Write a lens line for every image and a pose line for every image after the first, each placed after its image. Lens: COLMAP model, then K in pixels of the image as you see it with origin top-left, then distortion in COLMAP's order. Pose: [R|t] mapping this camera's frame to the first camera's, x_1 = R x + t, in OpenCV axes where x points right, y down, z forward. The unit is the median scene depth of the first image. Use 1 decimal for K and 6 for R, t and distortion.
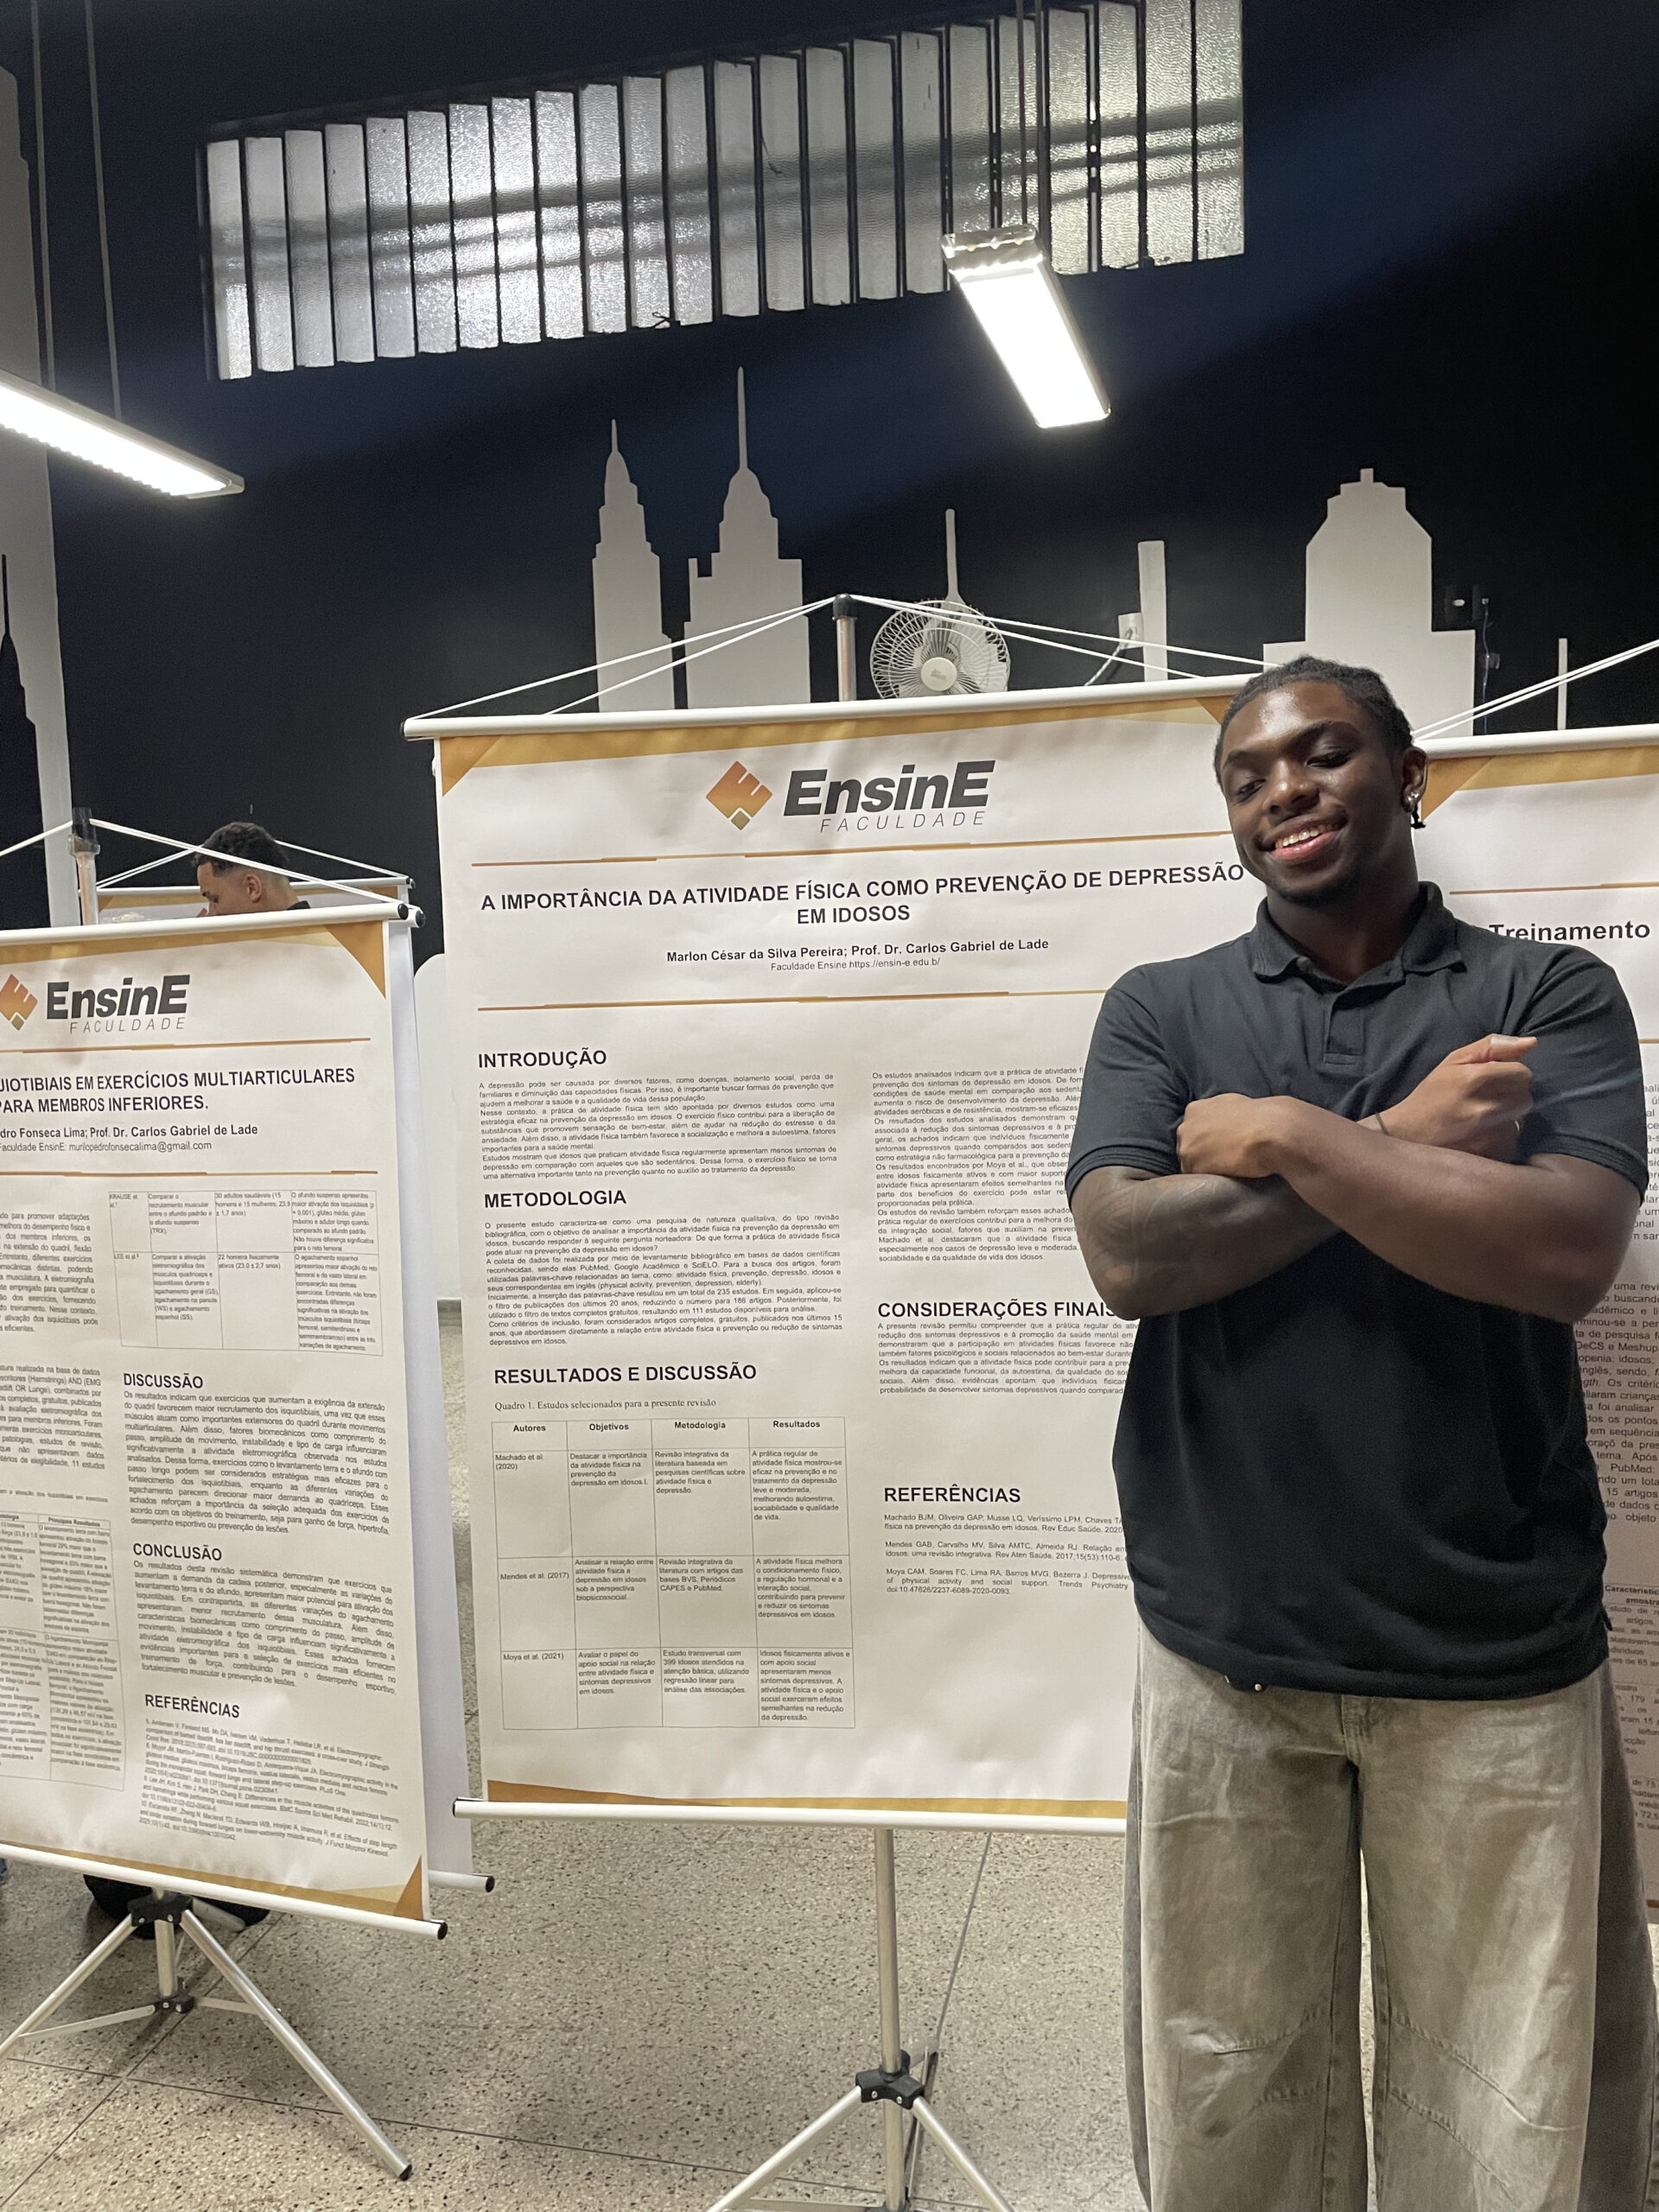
lens RADIAL K [[1685.2, 0, 844.1], [0, 1685.2, 1089.9], [0, 0, 1]] dist [0.100313, -0.126893]
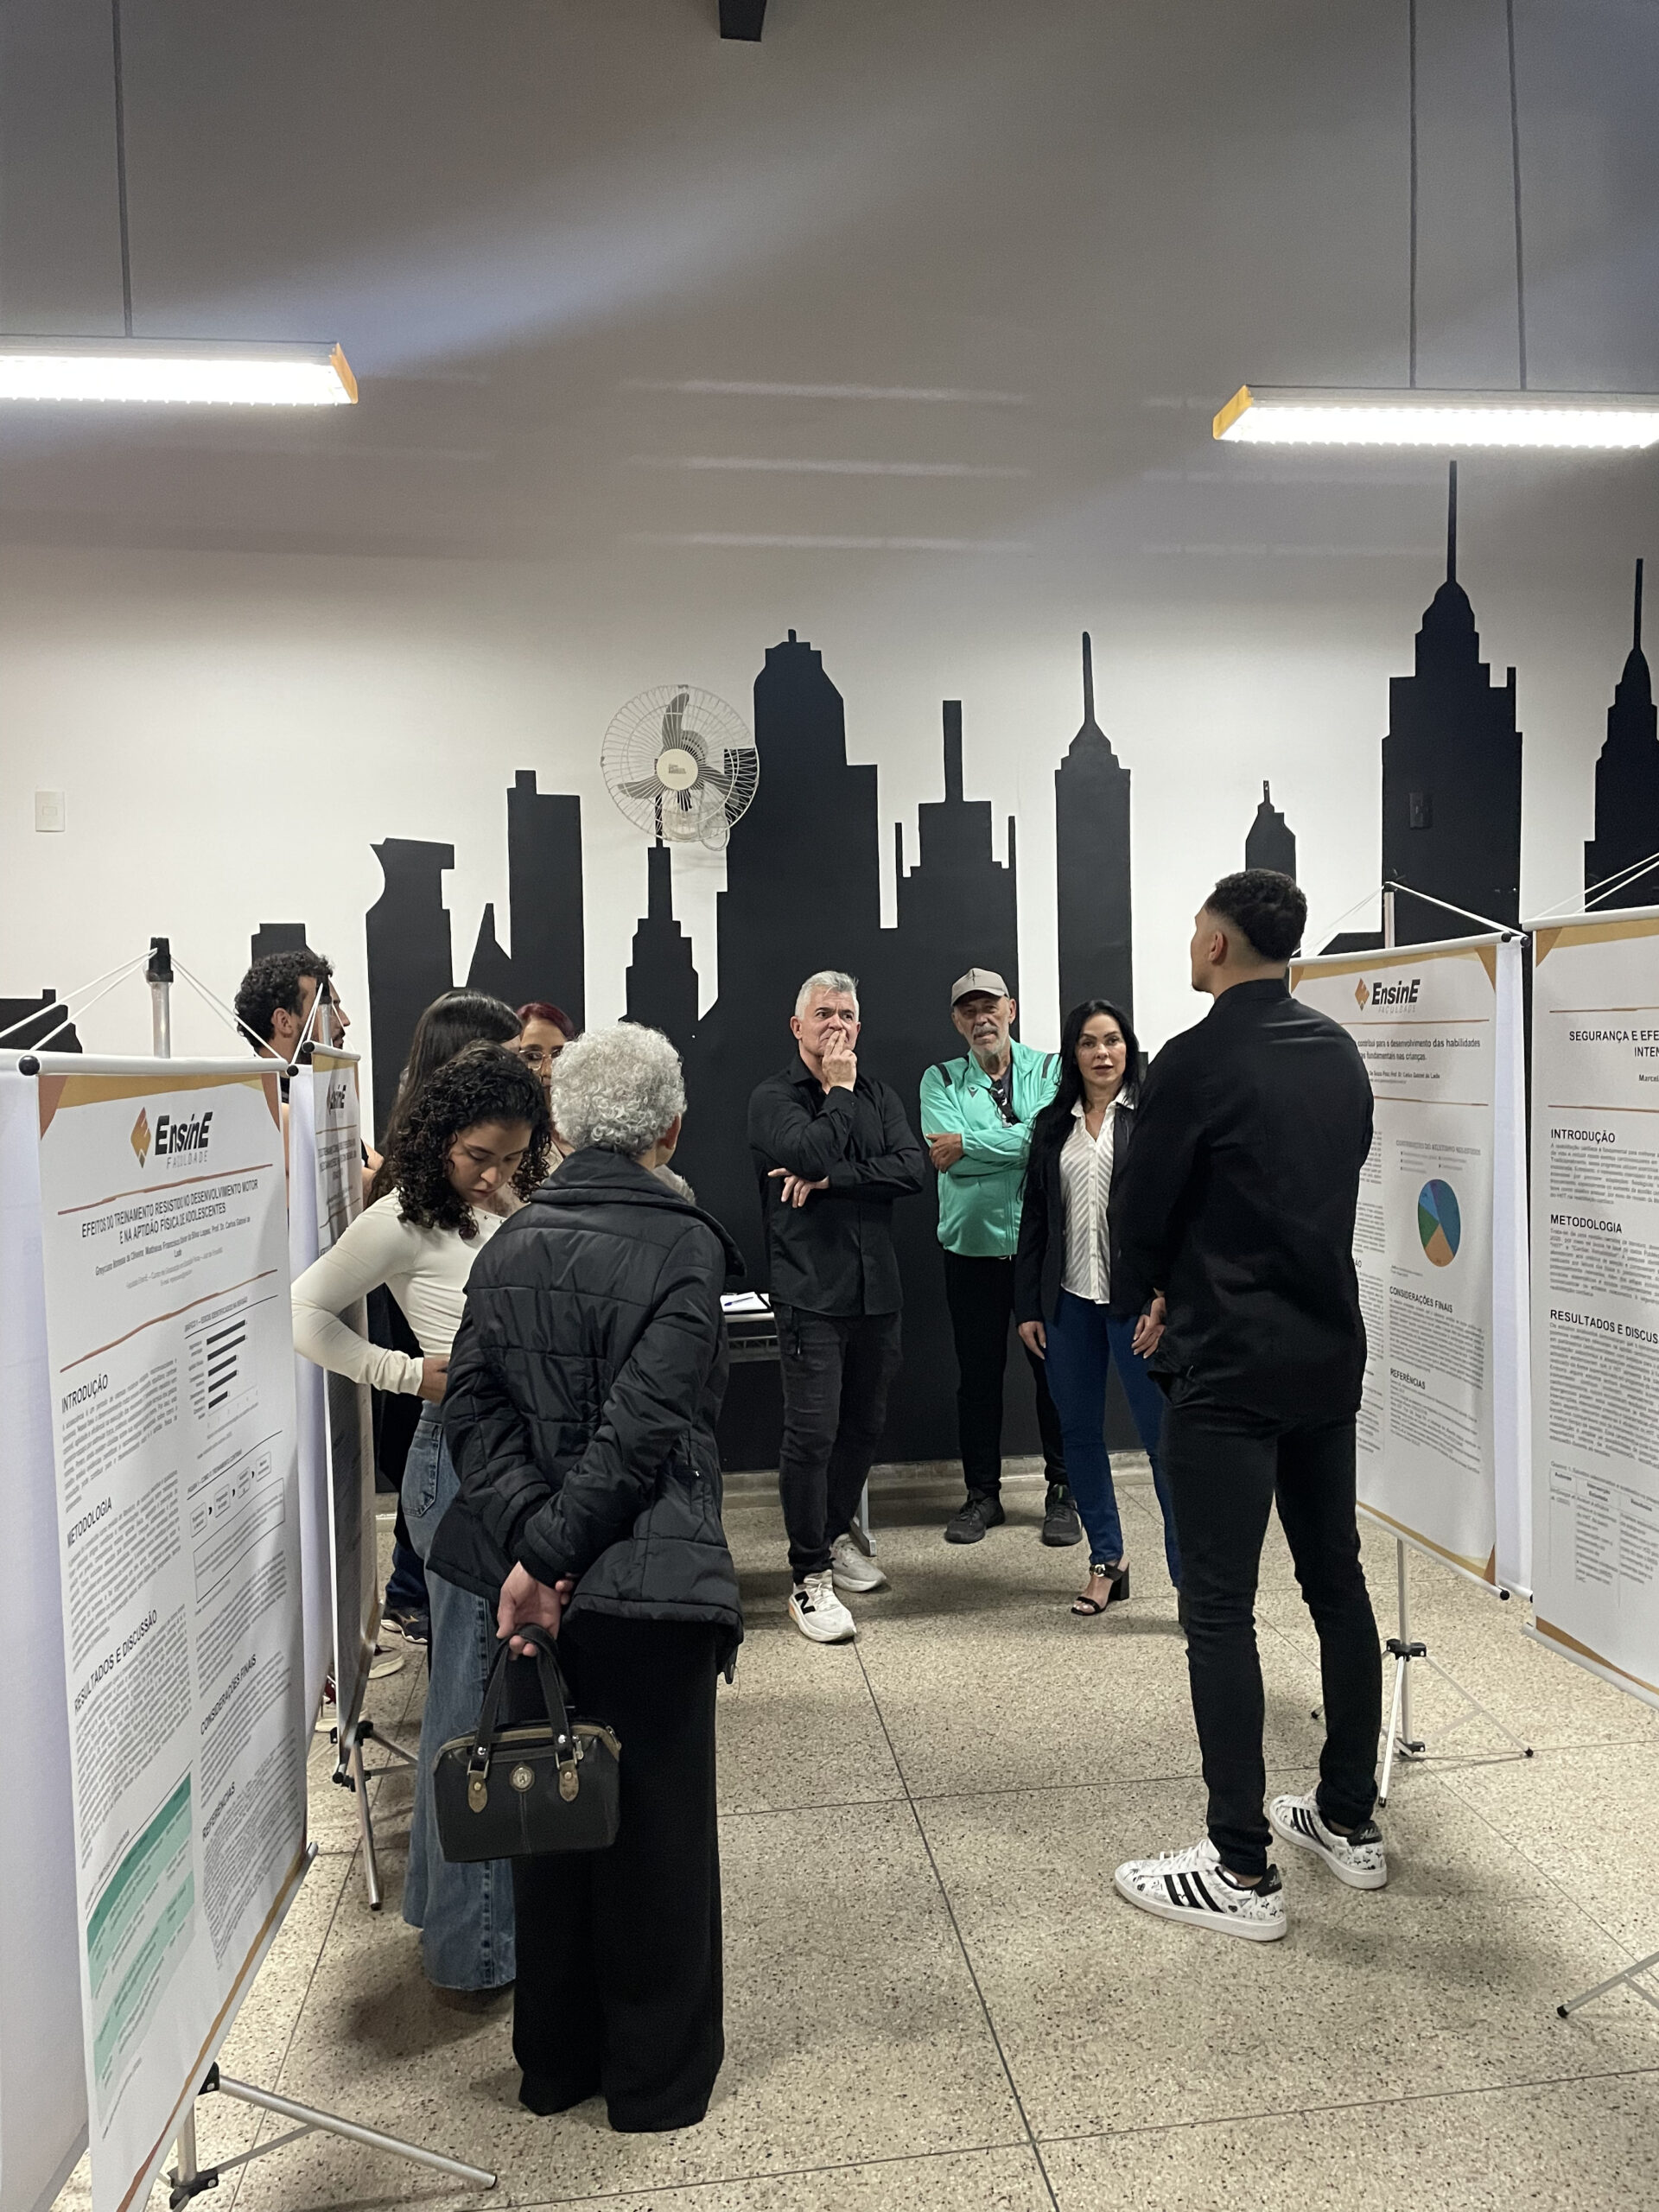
lens RADIAL K [[1685.2, 0, 844.1], [0, 1685.2, 1089.9], [0, 0, 1]] dist [0.100313, -0.126893]
pose [[0.372433, 0.049995, -0.926712, 0.224300], [-0.065602, 0.997468, 0.027447, -0.048089], [0.925738, 0.050571, 0.374770, 0.379643]]
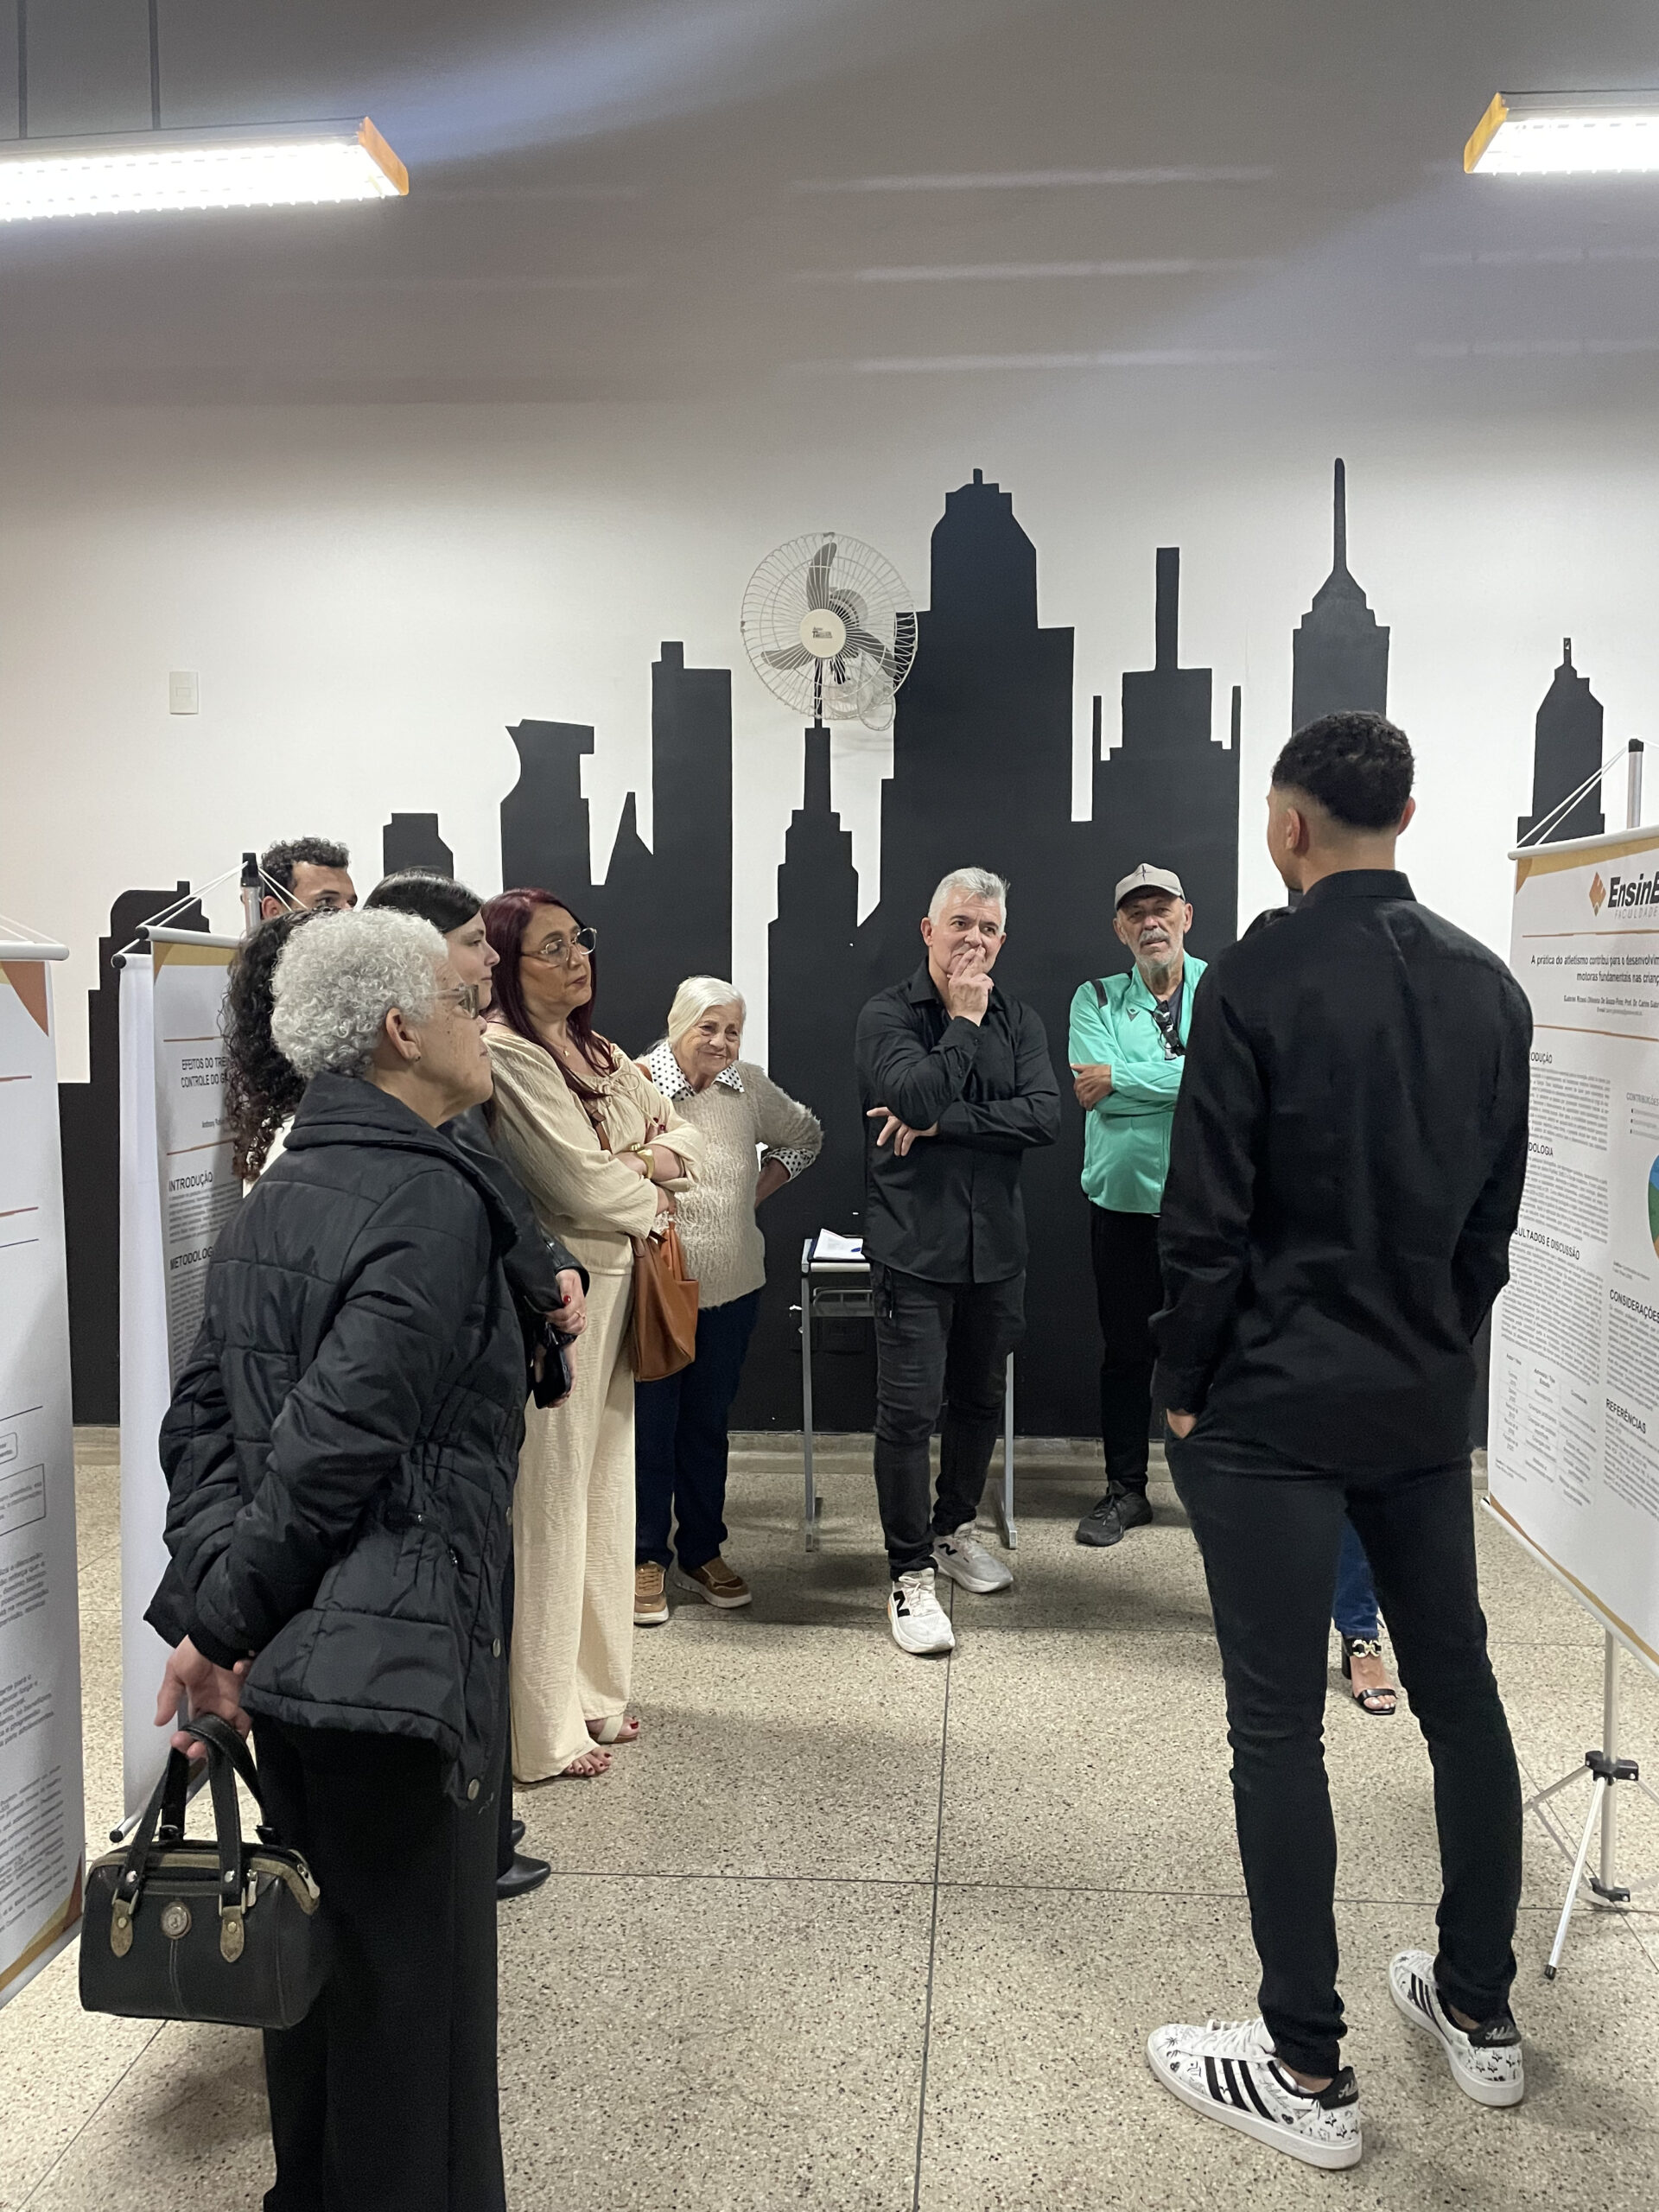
lens RADIAL K [[1685.2, 0, 844.1], [0, 1685.2, 1089.9], [0, 0, 1]] dist [0.100313, -0.126893]
pose [[0.172102, 0.104424, -0.979529, 0.136888], [-0.084412, 0.992271, 0.090952, -0.050714], [0.981456, 0.067031, 0.179587, 0.512318]]
